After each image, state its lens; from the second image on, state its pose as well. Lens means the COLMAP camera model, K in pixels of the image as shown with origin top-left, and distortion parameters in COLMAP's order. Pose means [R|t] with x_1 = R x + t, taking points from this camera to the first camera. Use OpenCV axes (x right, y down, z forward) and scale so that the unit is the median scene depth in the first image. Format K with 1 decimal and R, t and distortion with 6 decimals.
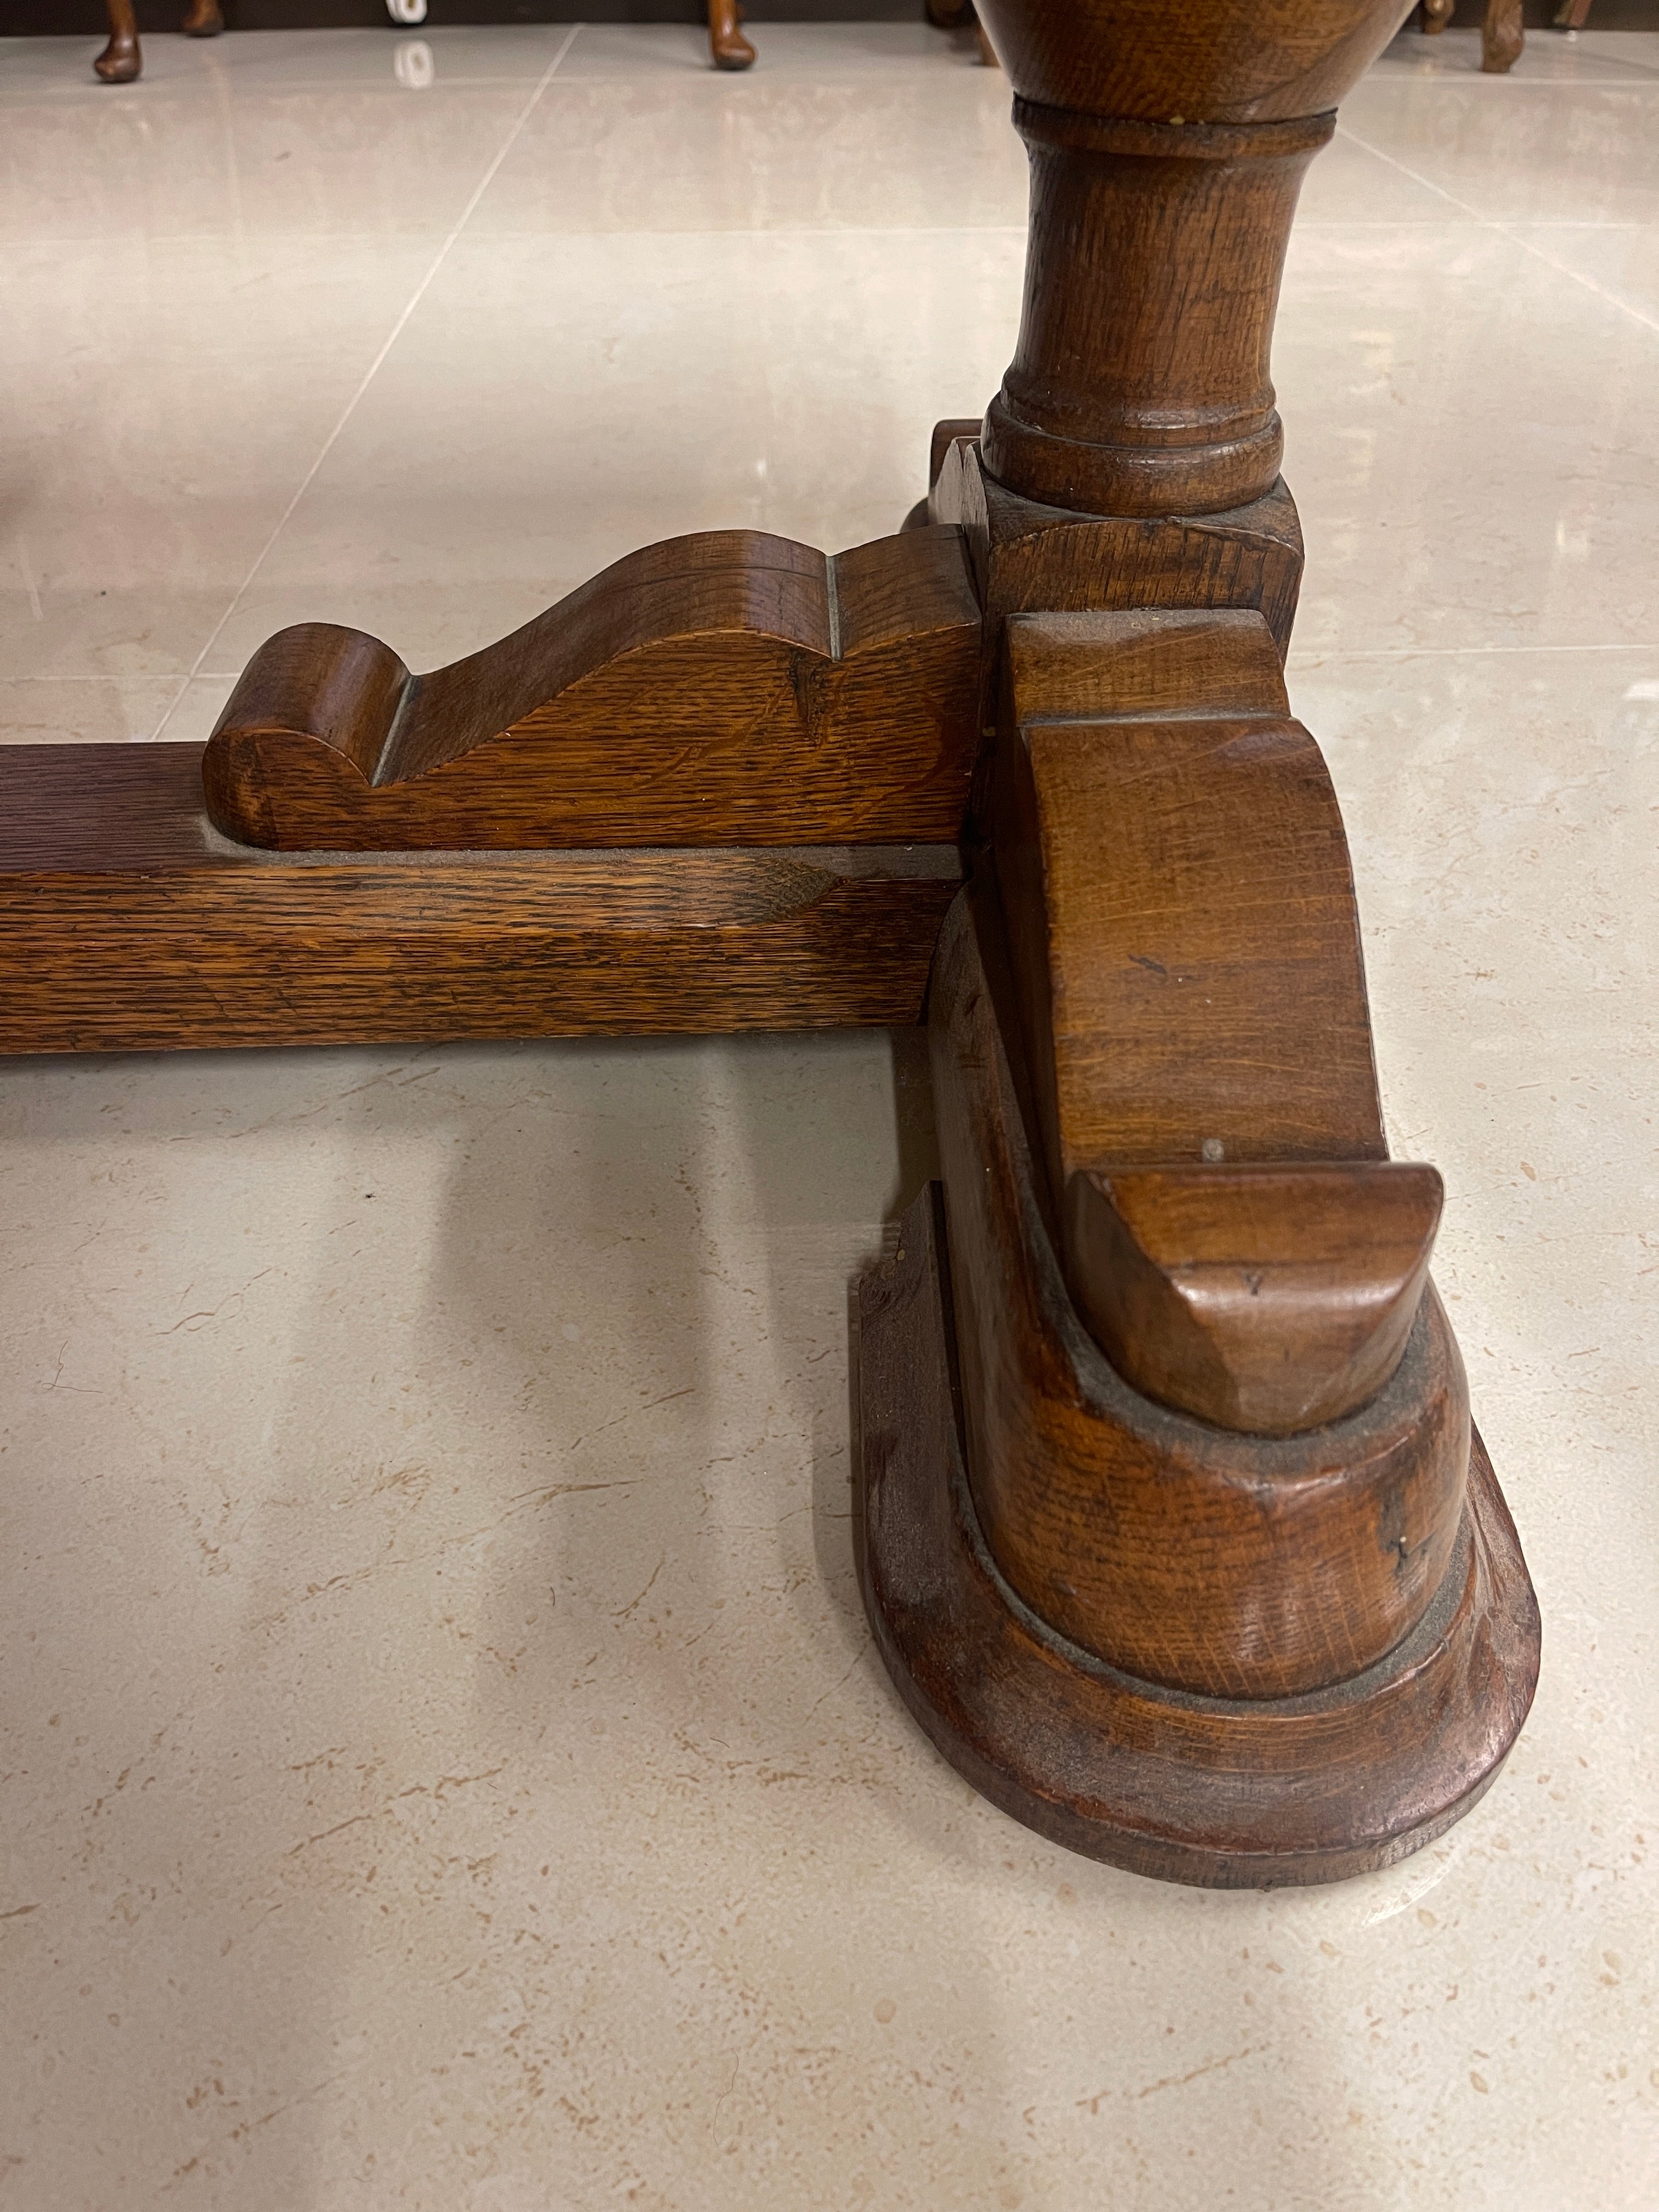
lens RADIAL K [[1698.7, 0, 843.1], [0, 1698.7, 1112.2], [0, 0, 1]] dist [0.053412, -0.111600]
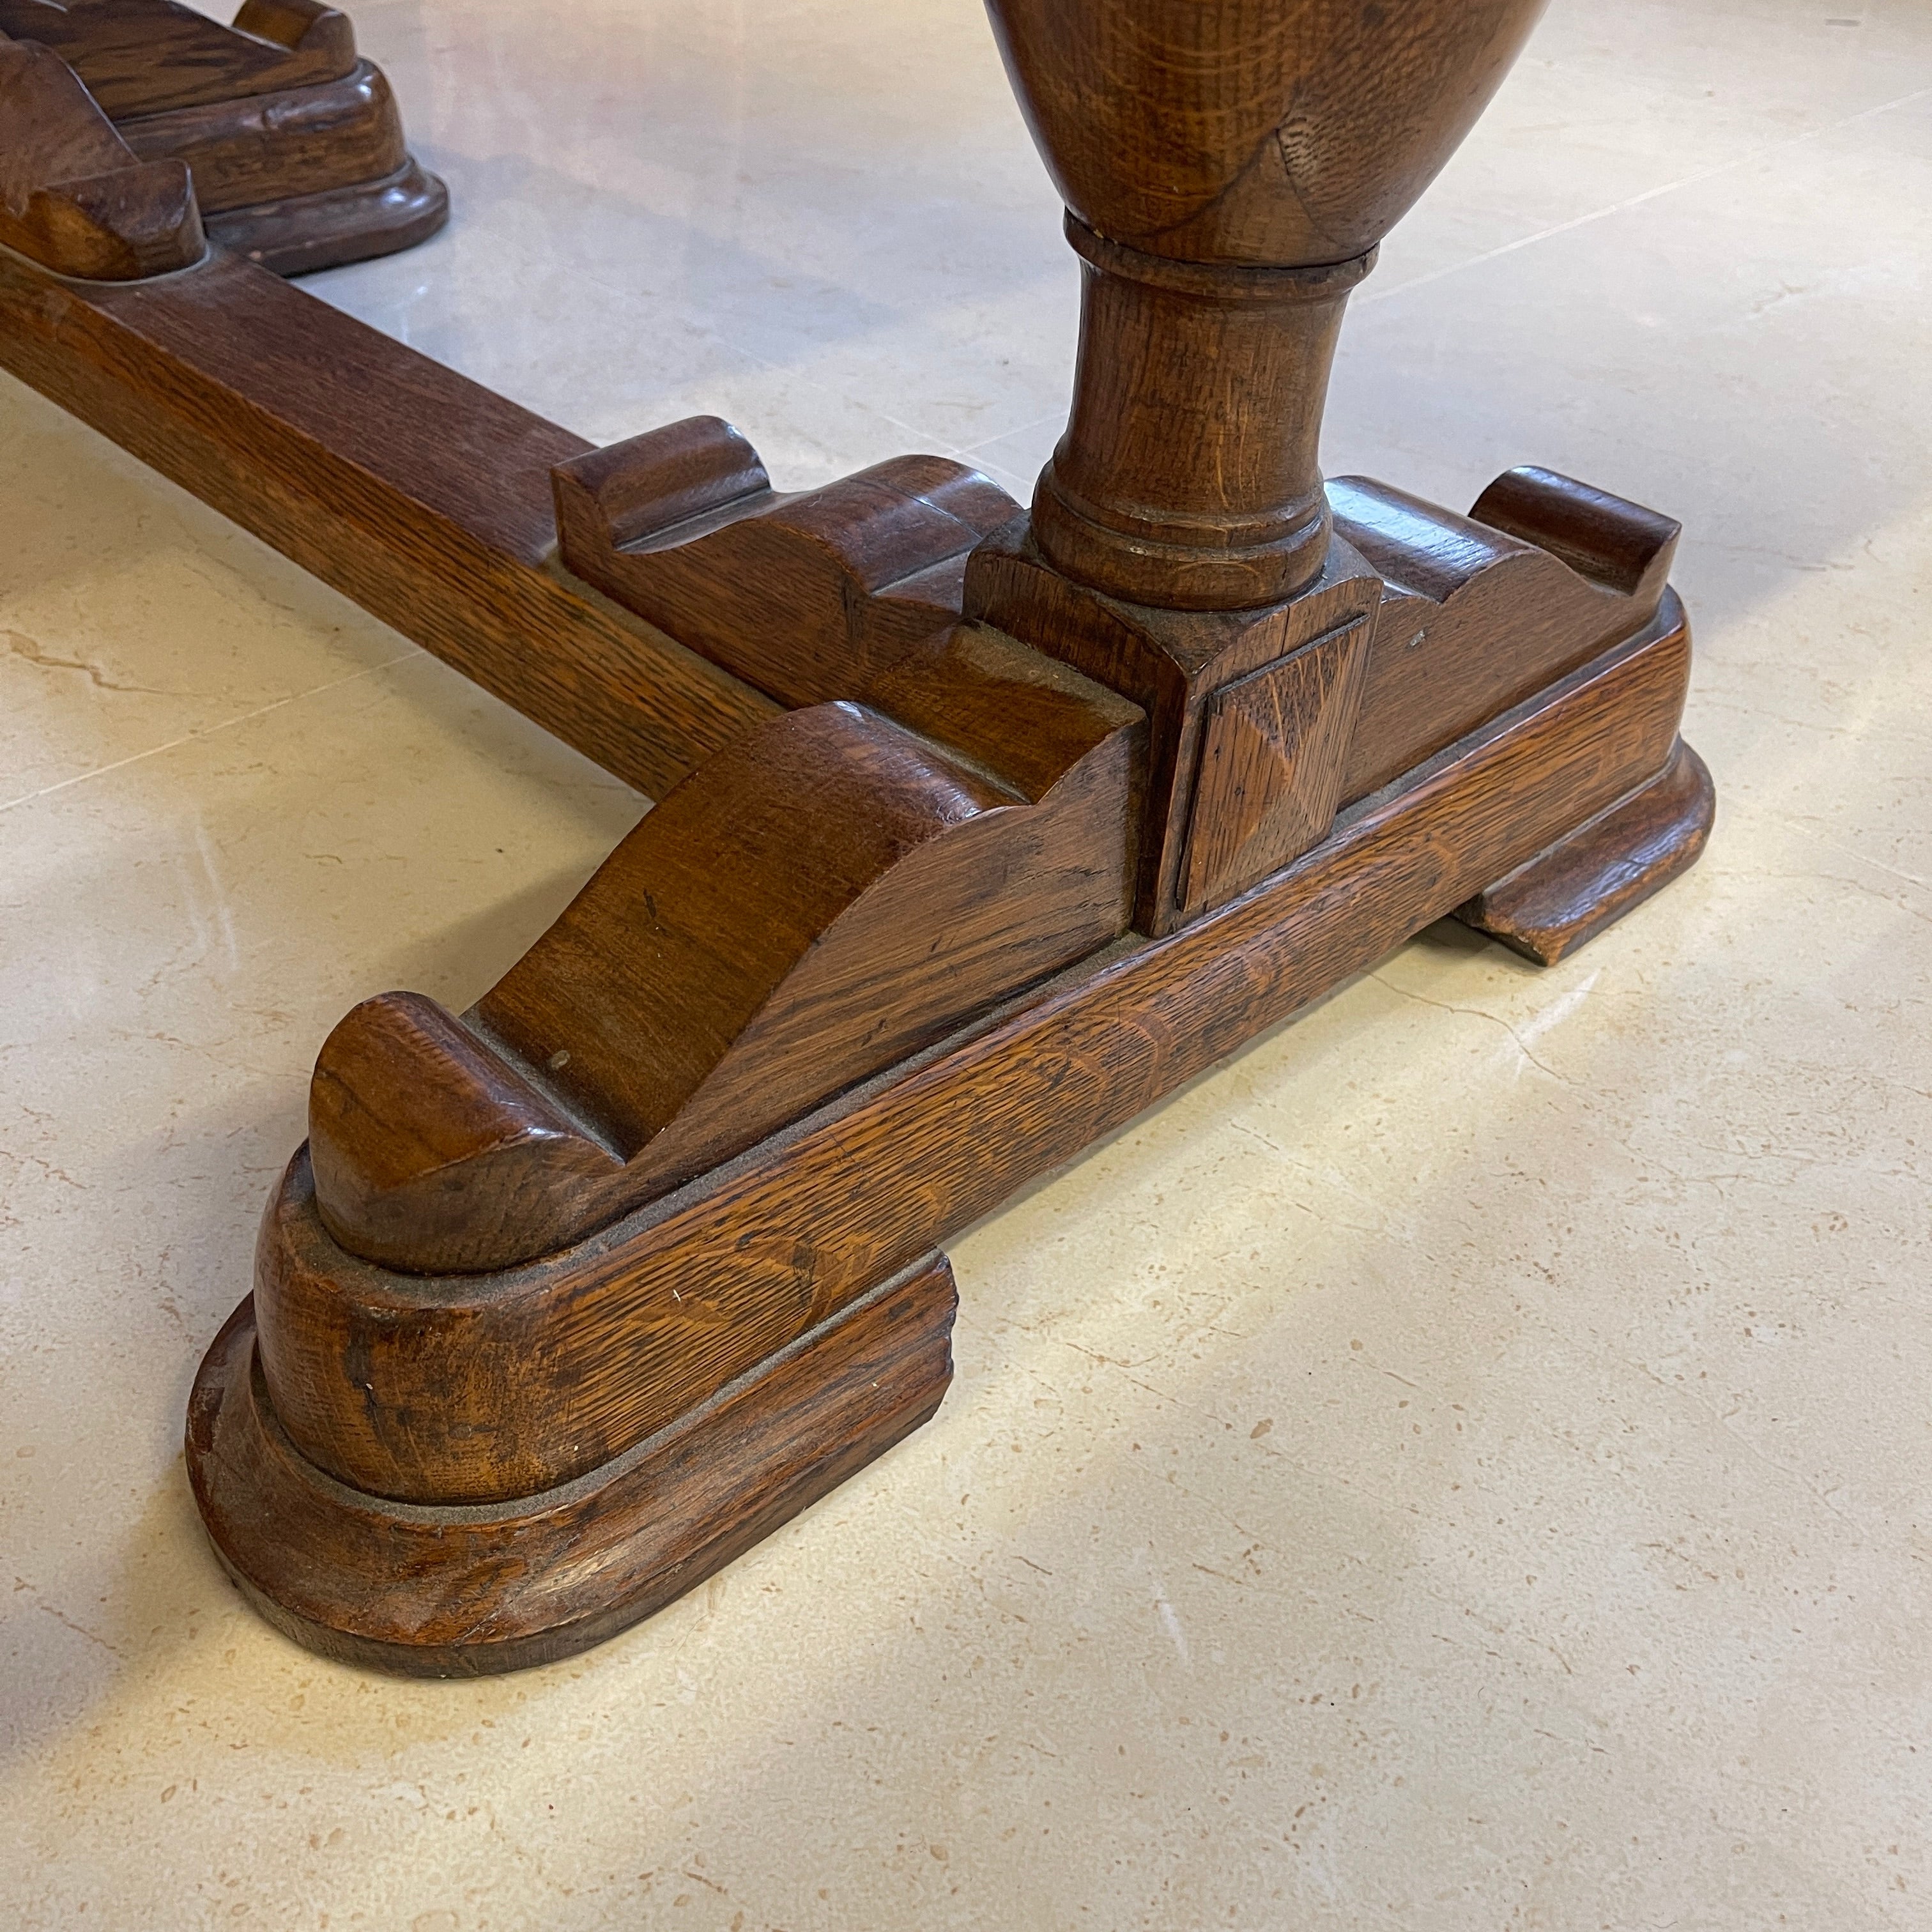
lens RADIAL K [[2015.7, 0, 965.5], [0, 2015.7, 936.5], [0, 0, 1]] dist [0.057758, -0.064475]
pose [[0.670220, 0.473142, -0.571788, 0.885641], [-0.492784, 0.859796, 0.133847, -0.283171], [0.554950, 0.192061, 0.809409, 0.028166]]
